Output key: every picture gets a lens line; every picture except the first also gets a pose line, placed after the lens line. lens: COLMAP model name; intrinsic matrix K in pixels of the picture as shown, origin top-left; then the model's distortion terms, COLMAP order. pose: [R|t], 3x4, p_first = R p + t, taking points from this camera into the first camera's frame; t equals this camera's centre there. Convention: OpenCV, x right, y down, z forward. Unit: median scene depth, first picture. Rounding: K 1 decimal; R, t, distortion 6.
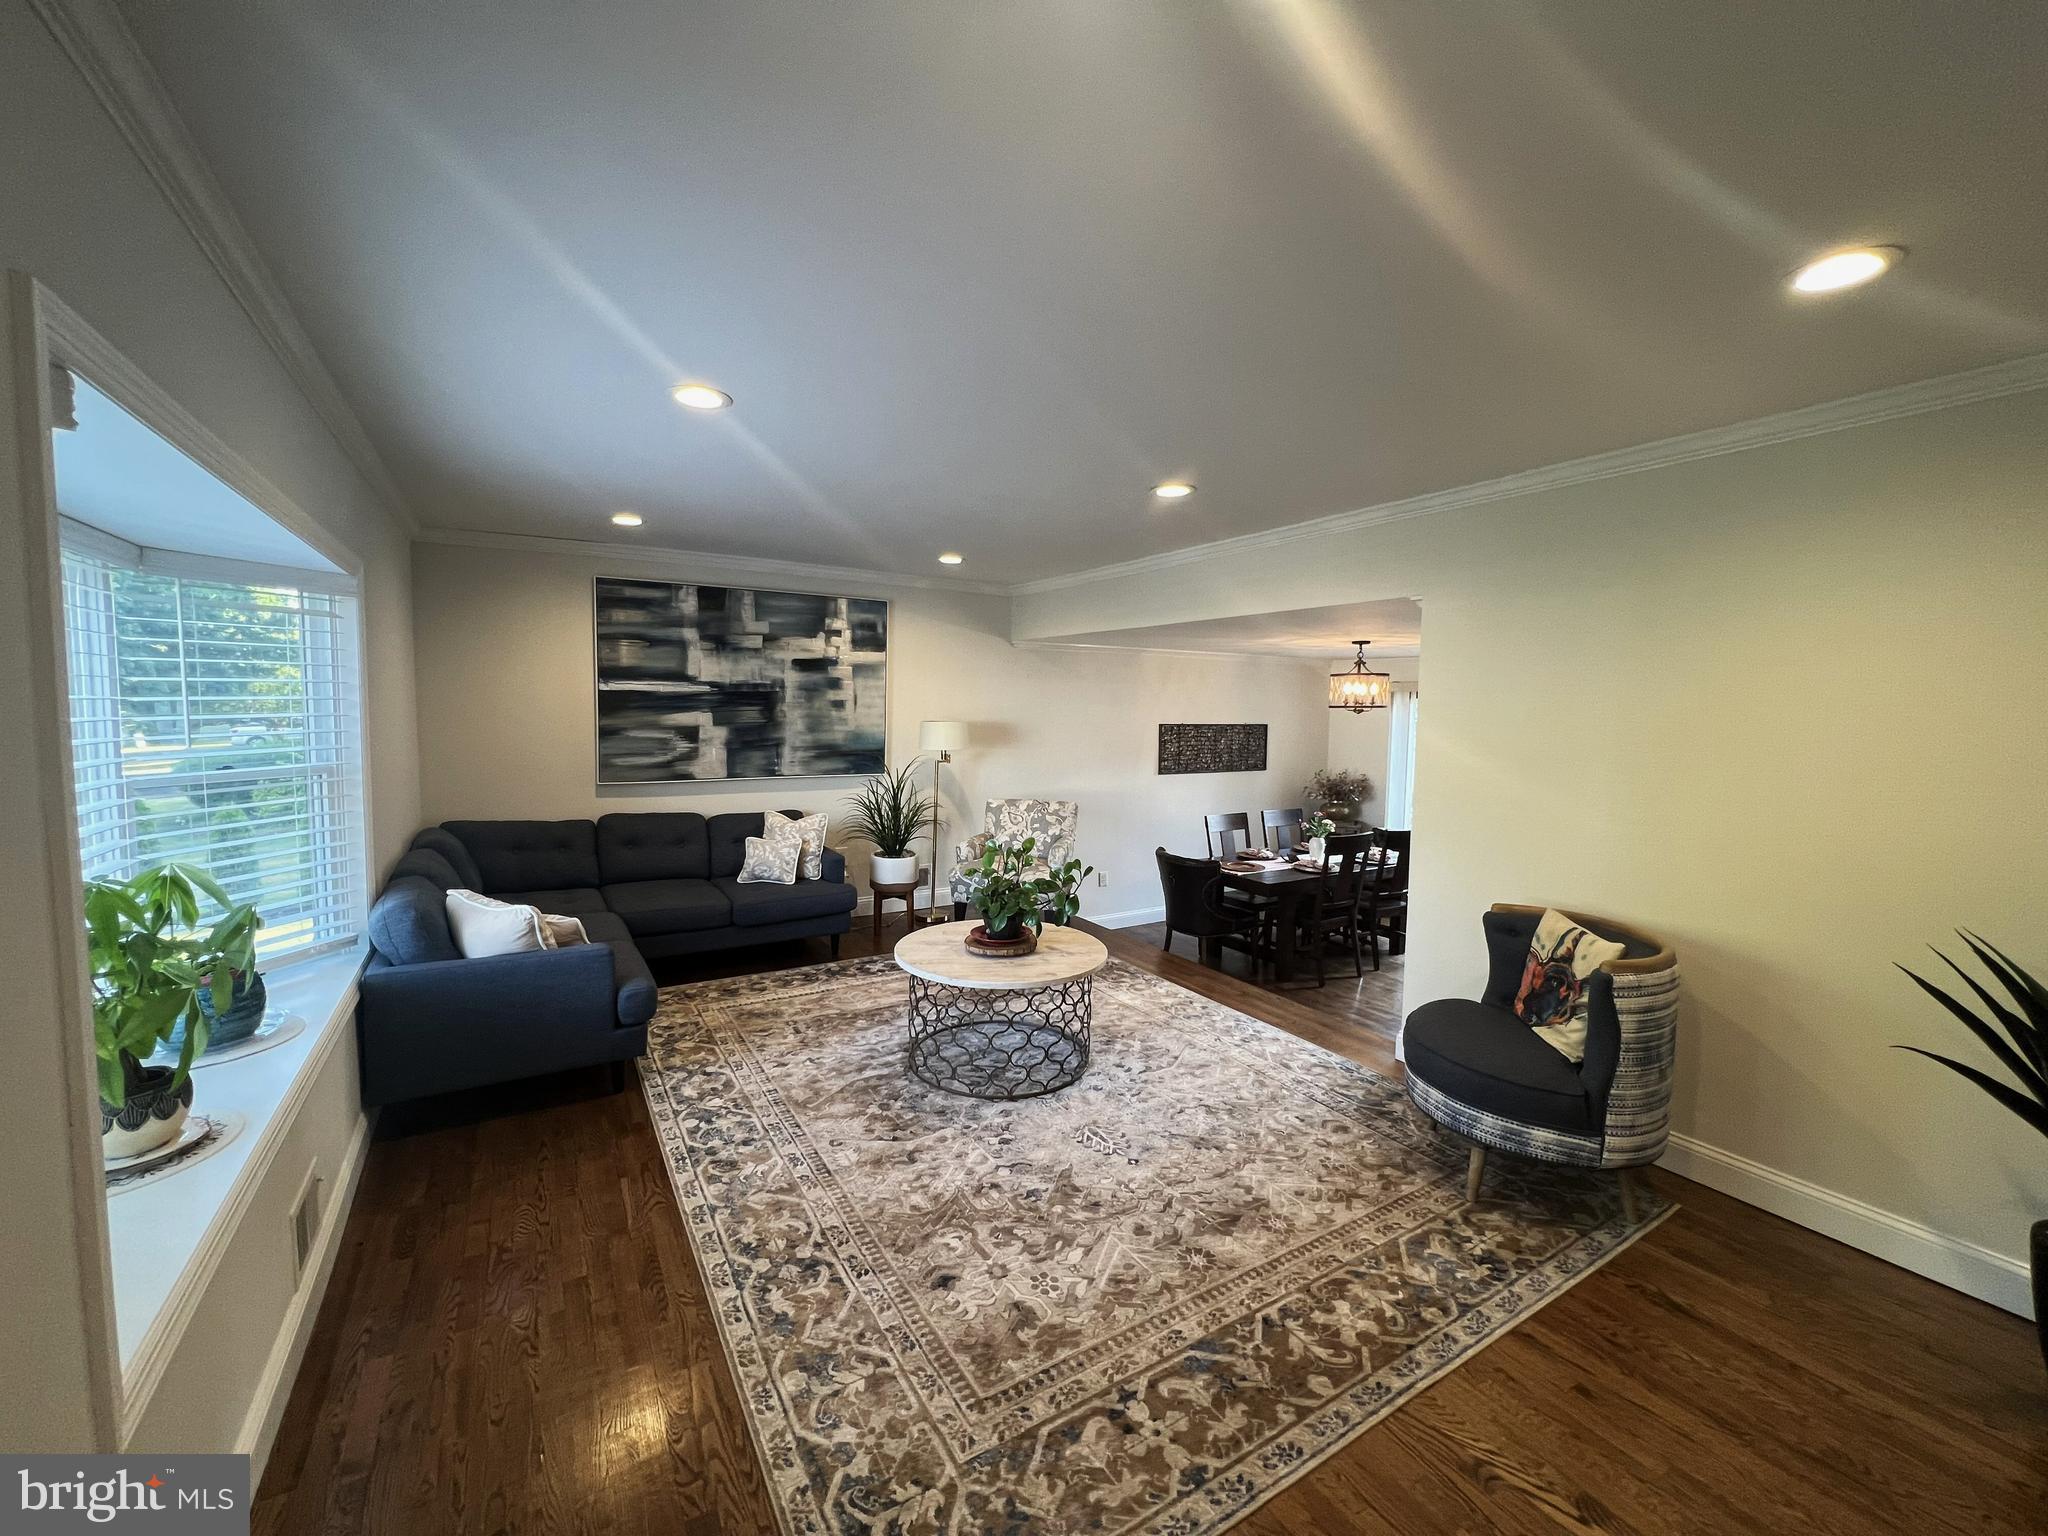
lens RADIAL K [[813.8, 0, 1016.0], [0, 813.8, 770.9], [0, 0, 1]] dist [0.001805, 0.000179]
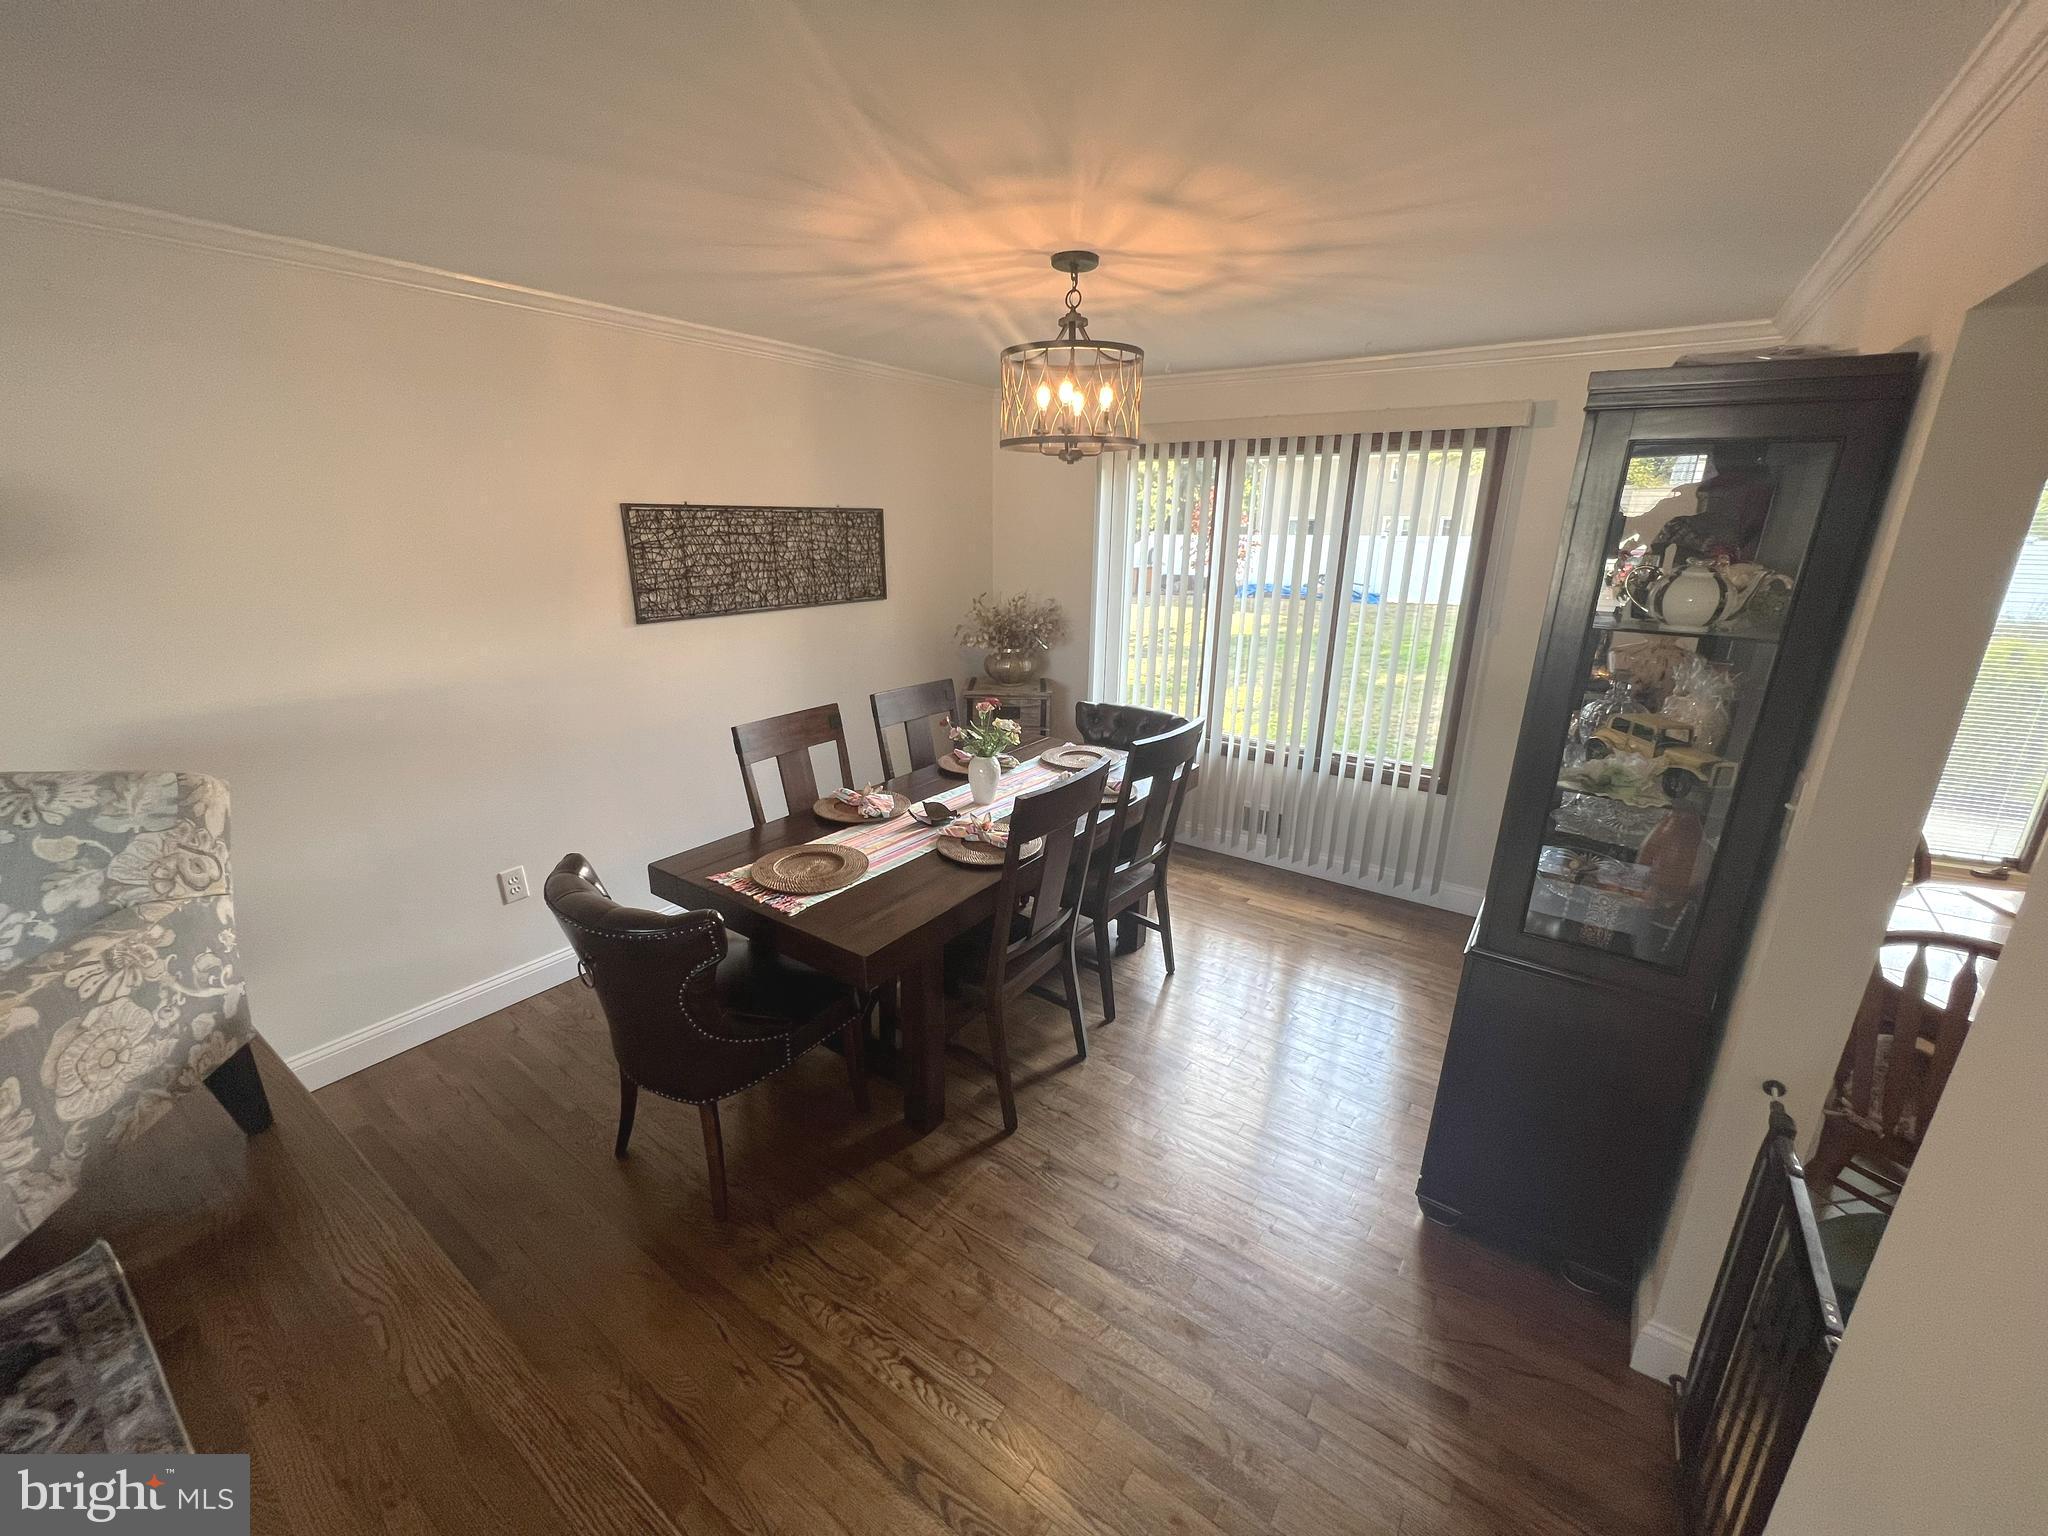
lens RADIAL K [[813.8, 0, 1016.0], [0, 813.8, 770.9], [0, 0, 1]] dist [0.001805, 0.000179]
pose [[0.918984, -0.120973, 0.375279, 0.195037], [0.032066, 0.971548, 0.234660, -0.015743], [-0.392989, -0.203615, 0.896716, 0.530579]]
